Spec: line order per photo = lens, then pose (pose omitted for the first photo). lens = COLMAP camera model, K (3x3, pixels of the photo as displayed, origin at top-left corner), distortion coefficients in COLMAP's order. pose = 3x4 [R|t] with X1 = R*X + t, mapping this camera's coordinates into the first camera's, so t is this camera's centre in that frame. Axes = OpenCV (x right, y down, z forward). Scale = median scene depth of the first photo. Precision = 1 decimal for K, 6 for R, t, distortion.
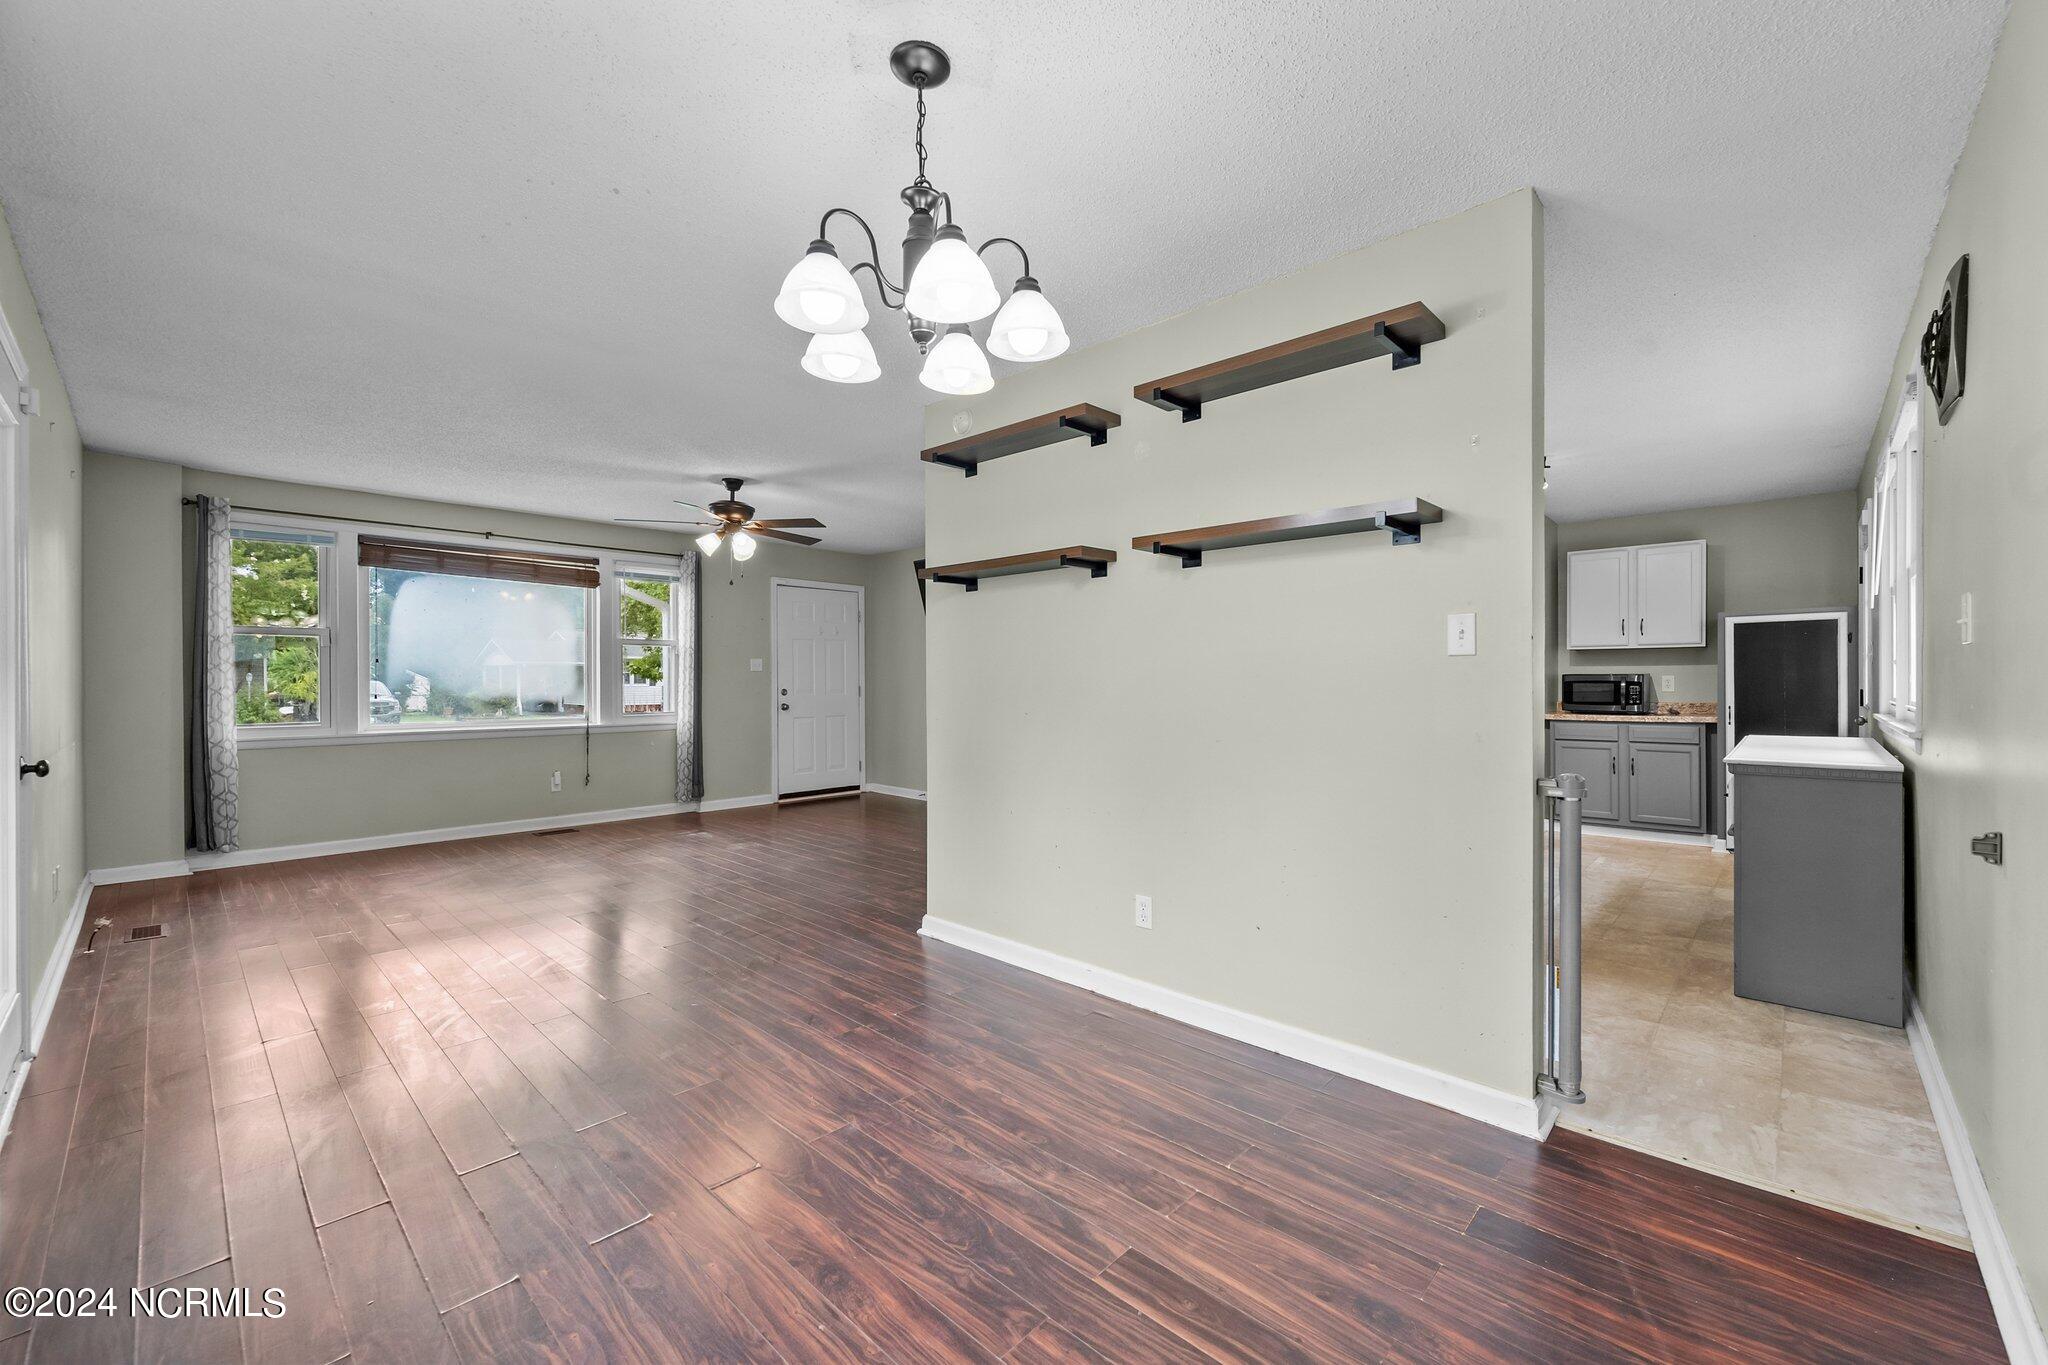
lens RADIAL K [[812.1, 0, 1022.0], [0, 812.1, 680.0], [0, 0, 1]] dist [-0.002806, 0.000134]
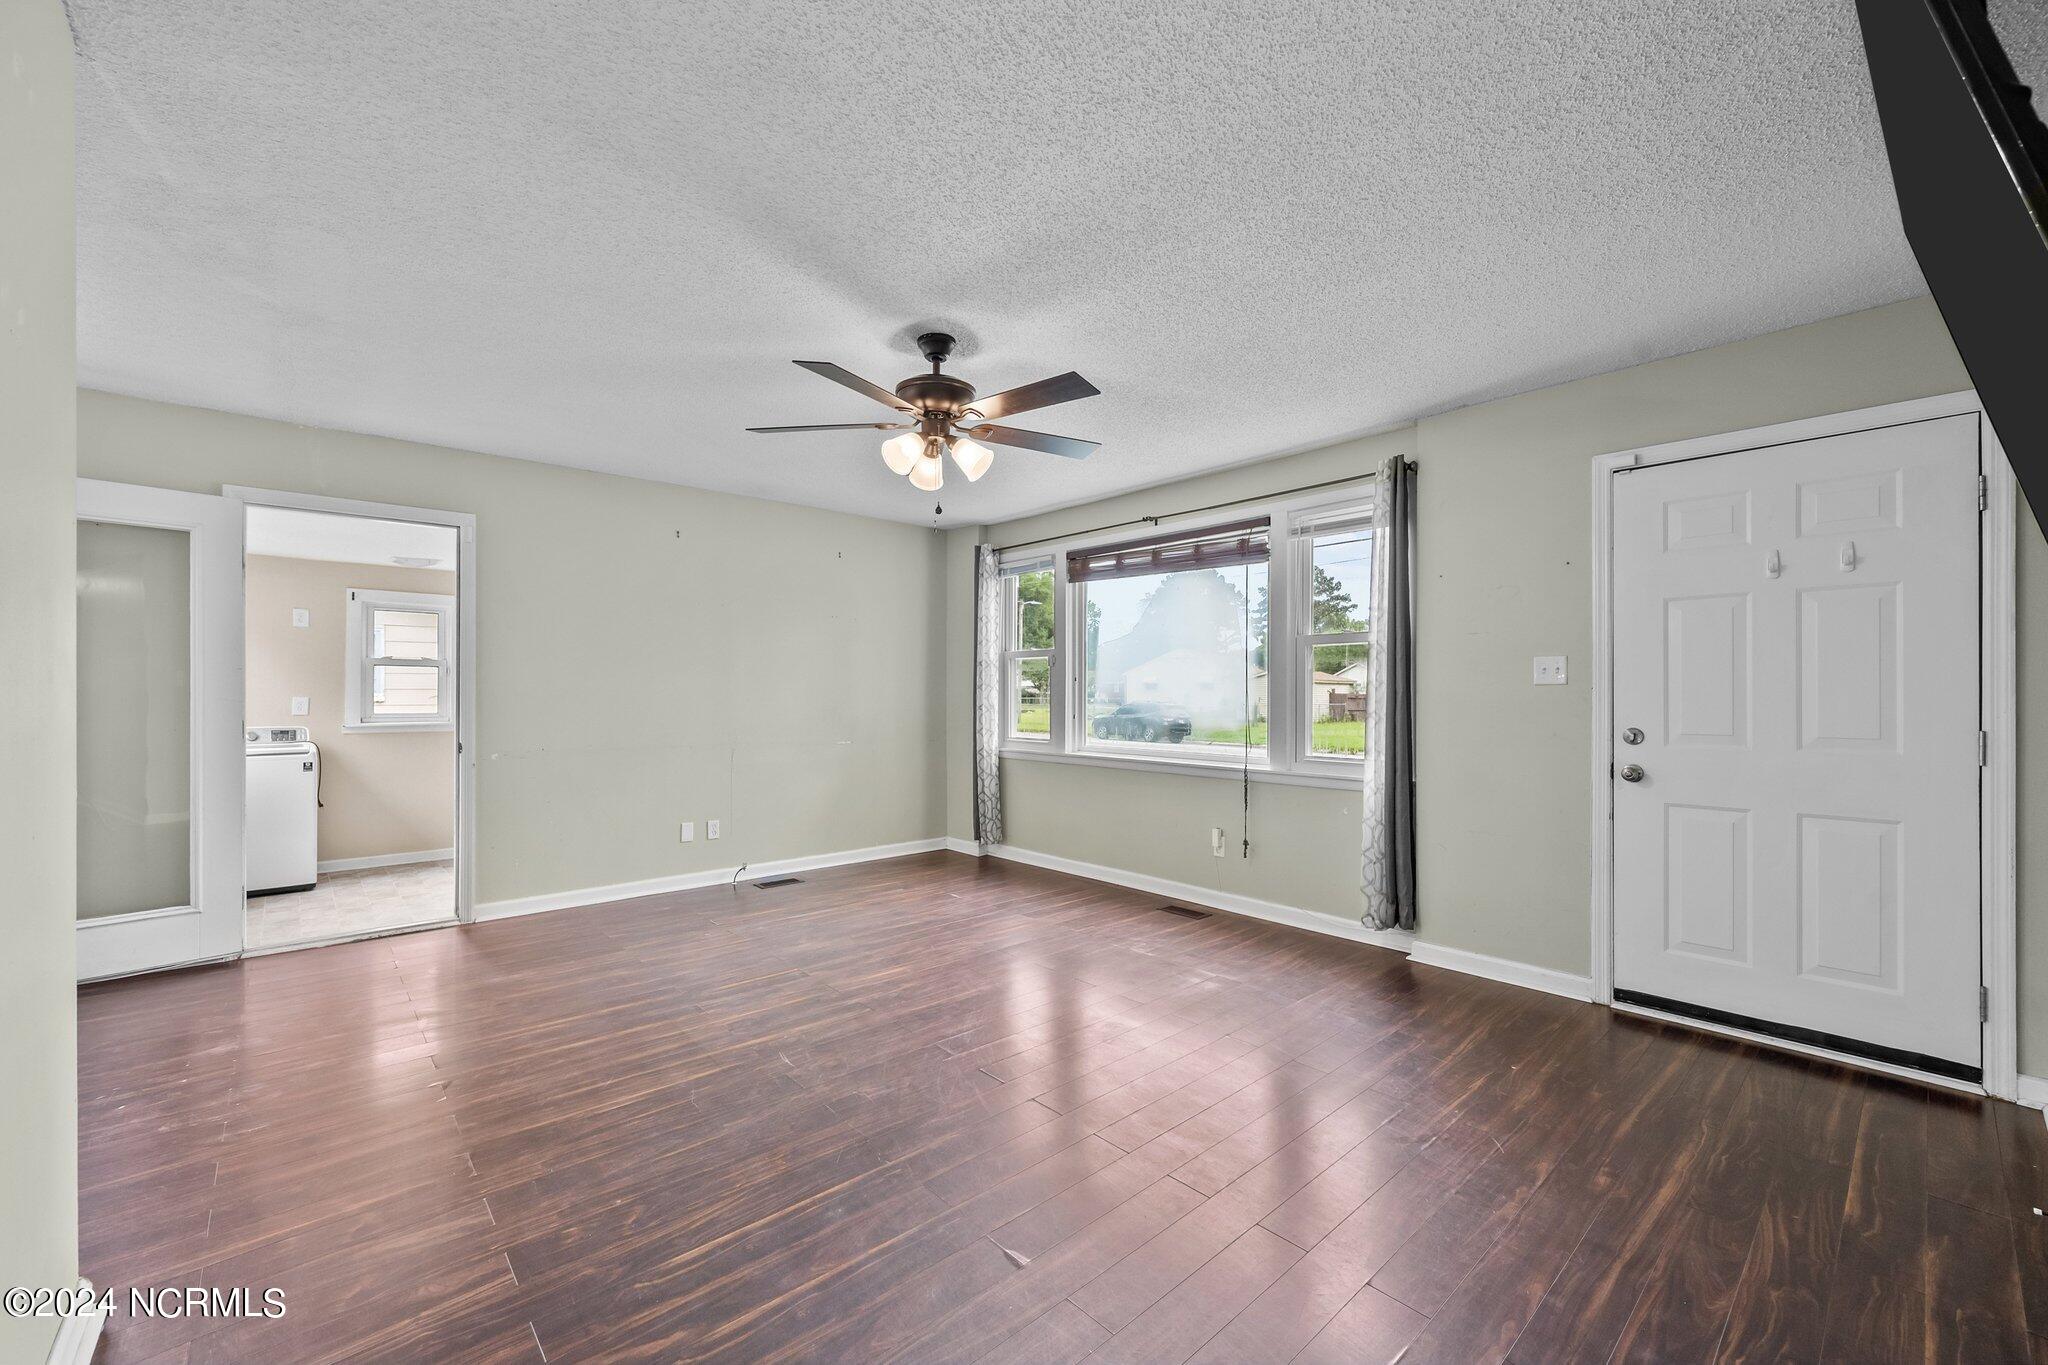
lens RADIAL K [[812.1, 0, 1032.6], [0, 812.1, 694.2], [0, 0, 1]] dist [-0.002806, 0.000134]
pose [[-0.069618, 0.004149, -0.997565, 0.194526], [-0.001995, 0.999989, 0.004298, -0.010702], [0.997572, 0.002289, -0.069609, 1.148743]]
